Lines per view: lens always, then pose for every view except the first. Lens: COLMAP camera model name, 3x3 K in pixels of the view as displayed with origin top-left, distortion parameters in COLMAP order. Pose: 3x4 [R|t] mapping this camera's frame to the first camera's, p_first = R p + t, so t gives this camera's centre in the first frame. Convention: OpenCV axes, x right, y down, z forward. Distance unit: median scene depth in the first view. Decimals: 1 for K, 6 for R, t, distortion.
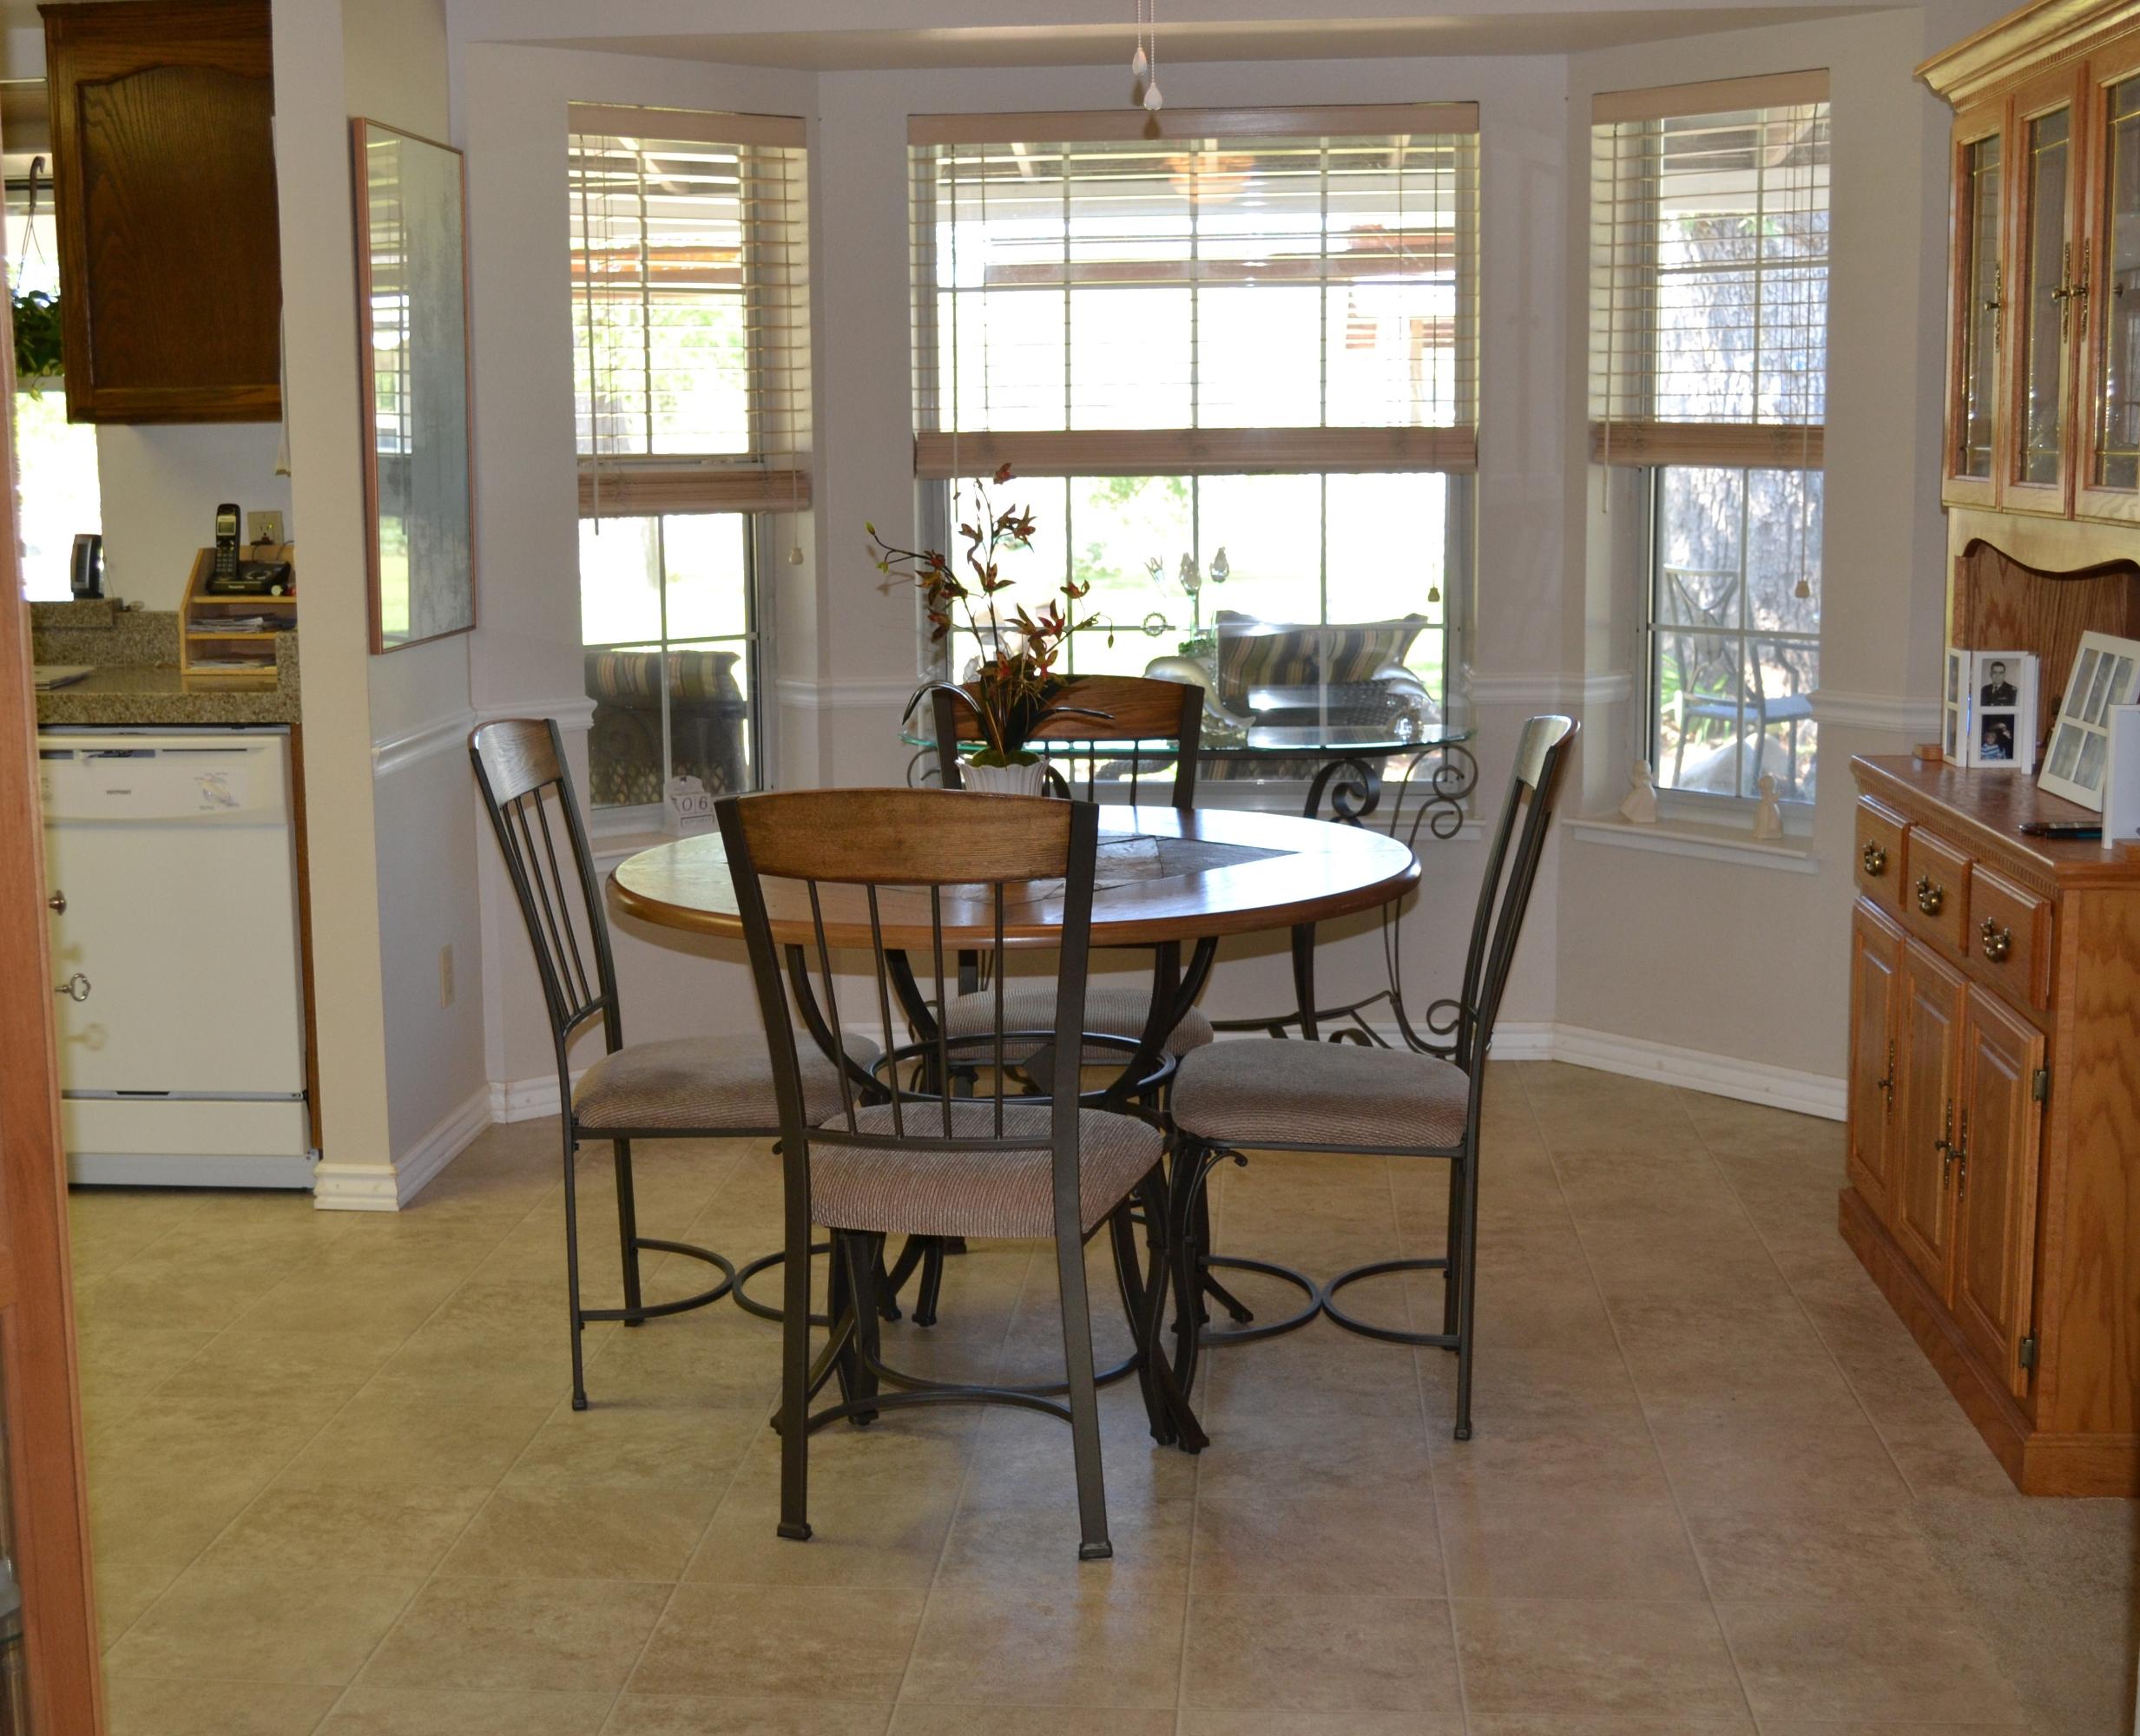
lens RADIAL K [[2820.6, 0, 1070.6], [0, 2820.6, 866.7], [0, 0, 1]] dist [-0.031263, 0.000000]
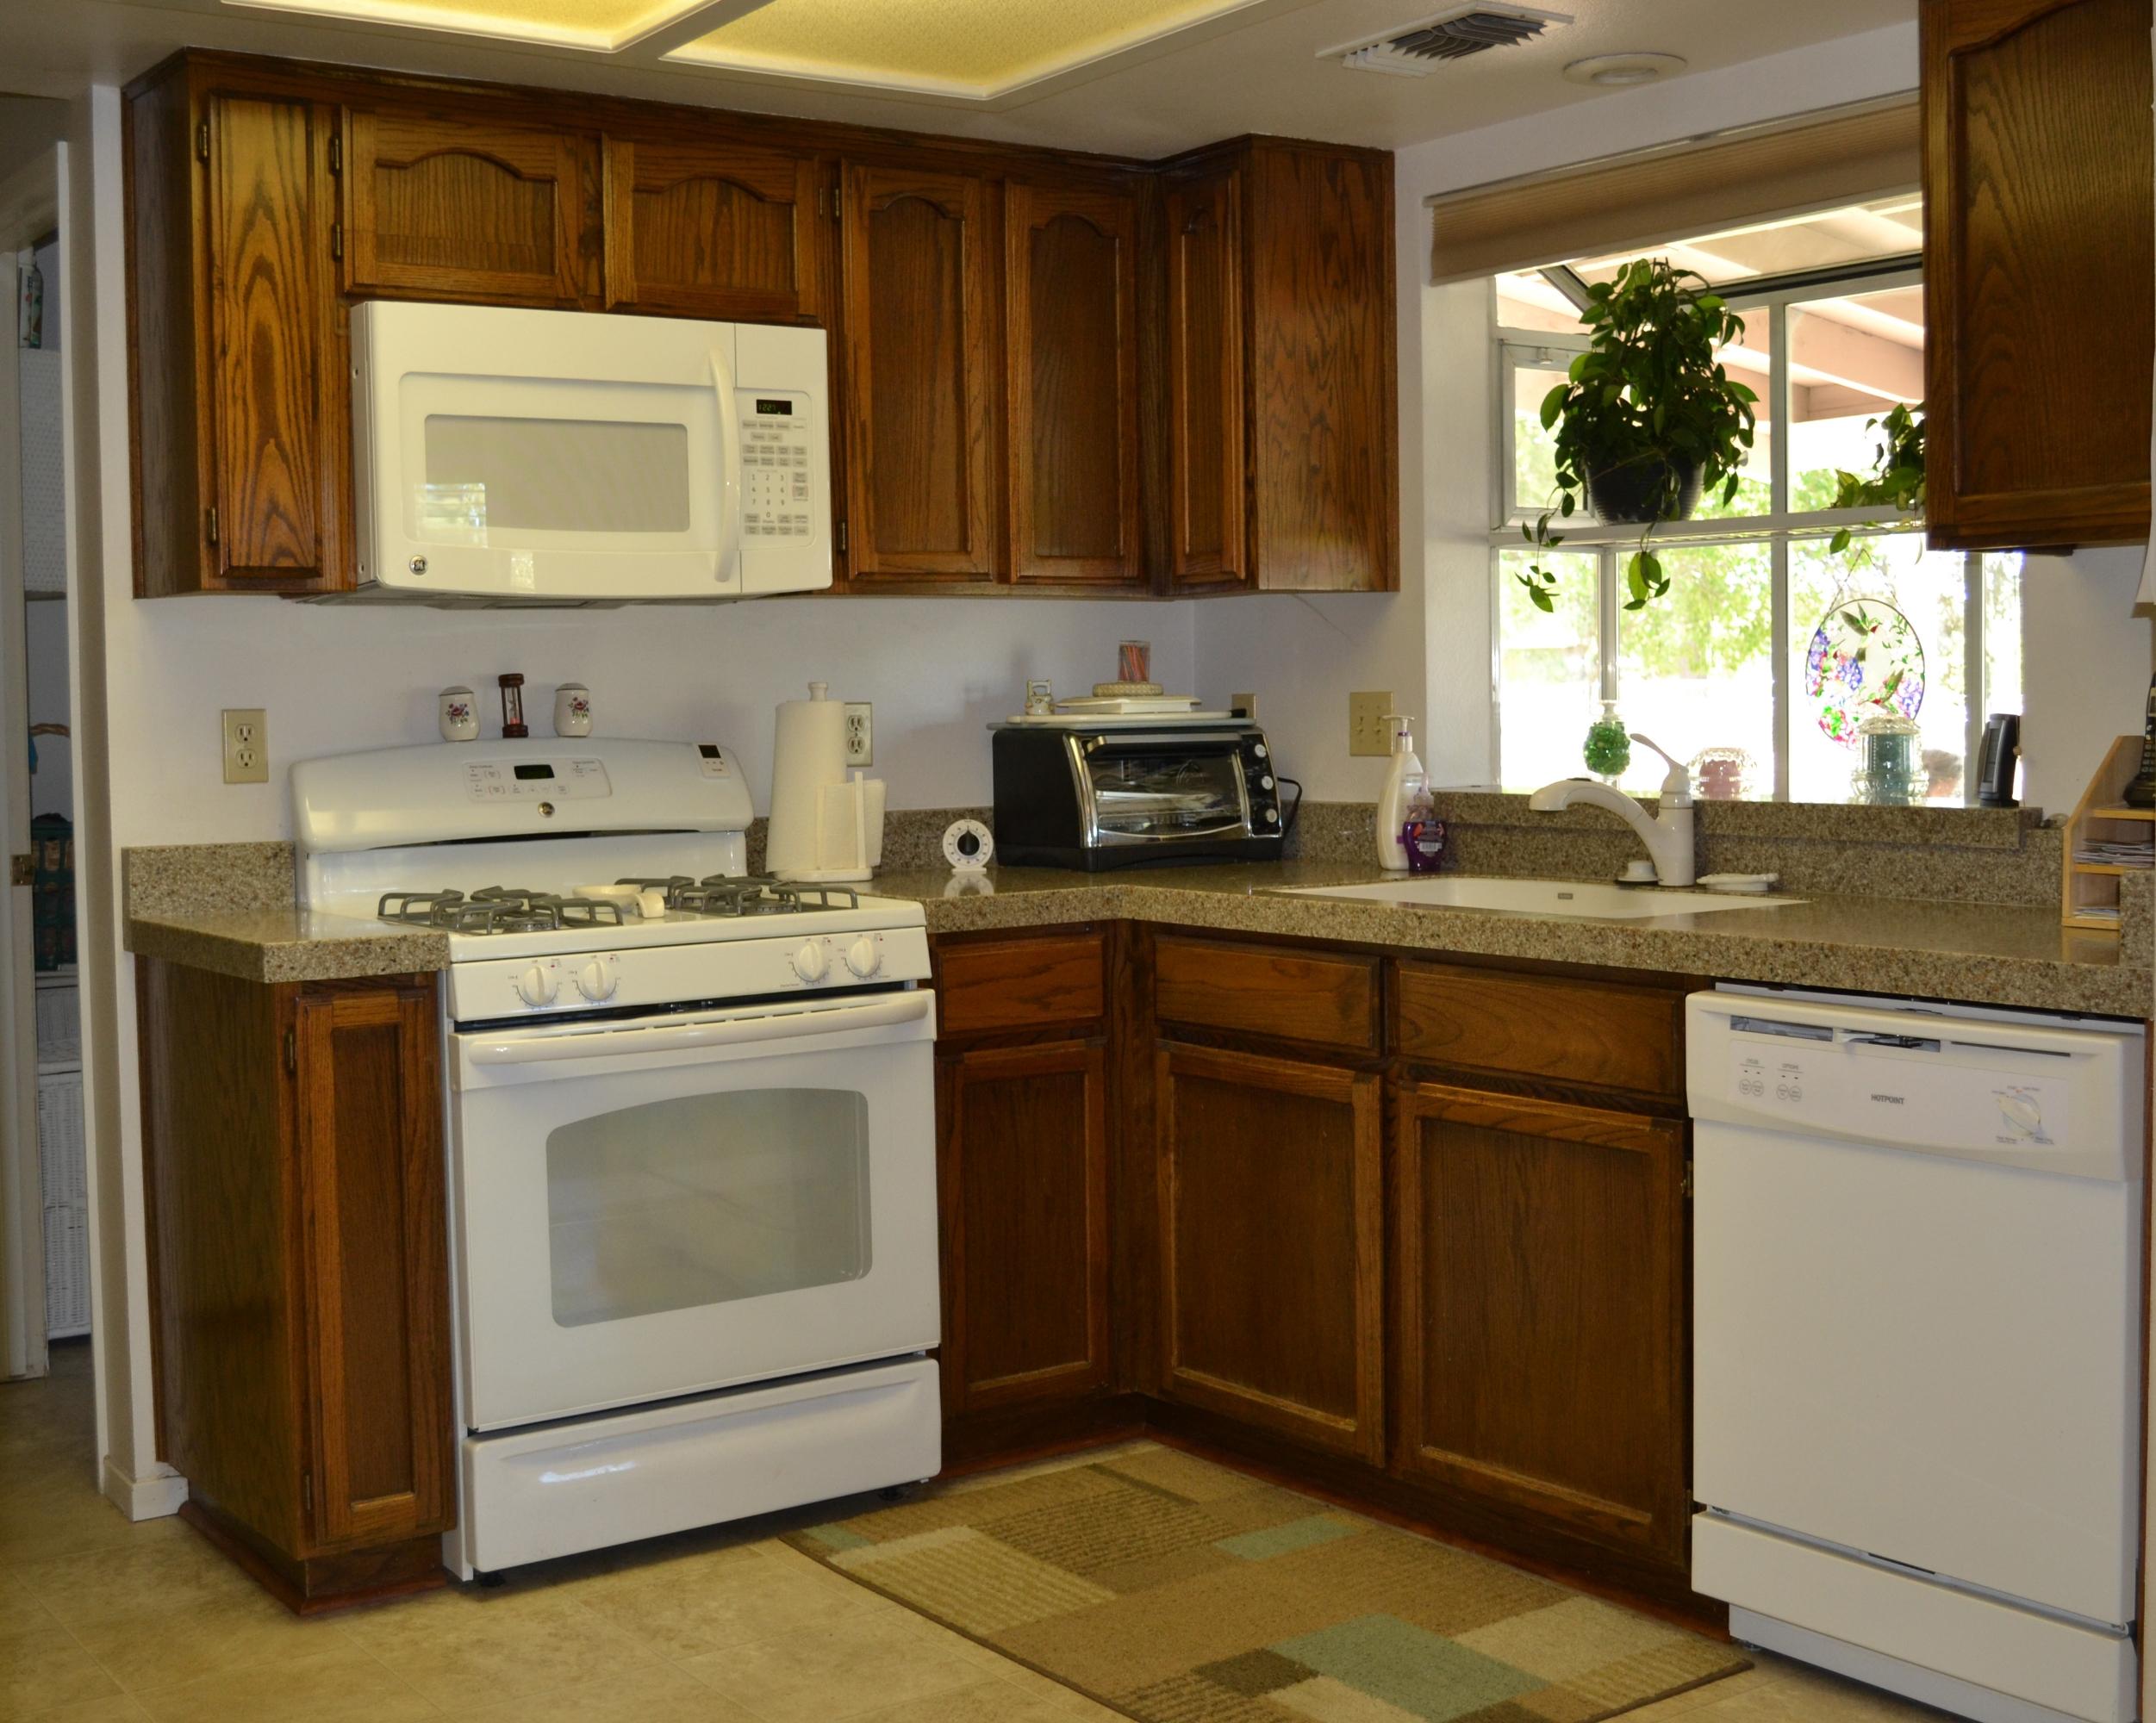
lens RADIAL K [[2695.8, 0, 1088.8], [0, 2695.8, 806.6], [0, 0, 1]] dist [-0.071601, 0.000000]
pose [[0.632020, 0.032741, -0.774260, 0.021011], [-0.110587, 0.992693, -0.048293, -0.042371], [0.767021, 0.116145, 0.631022, 0.448425]]
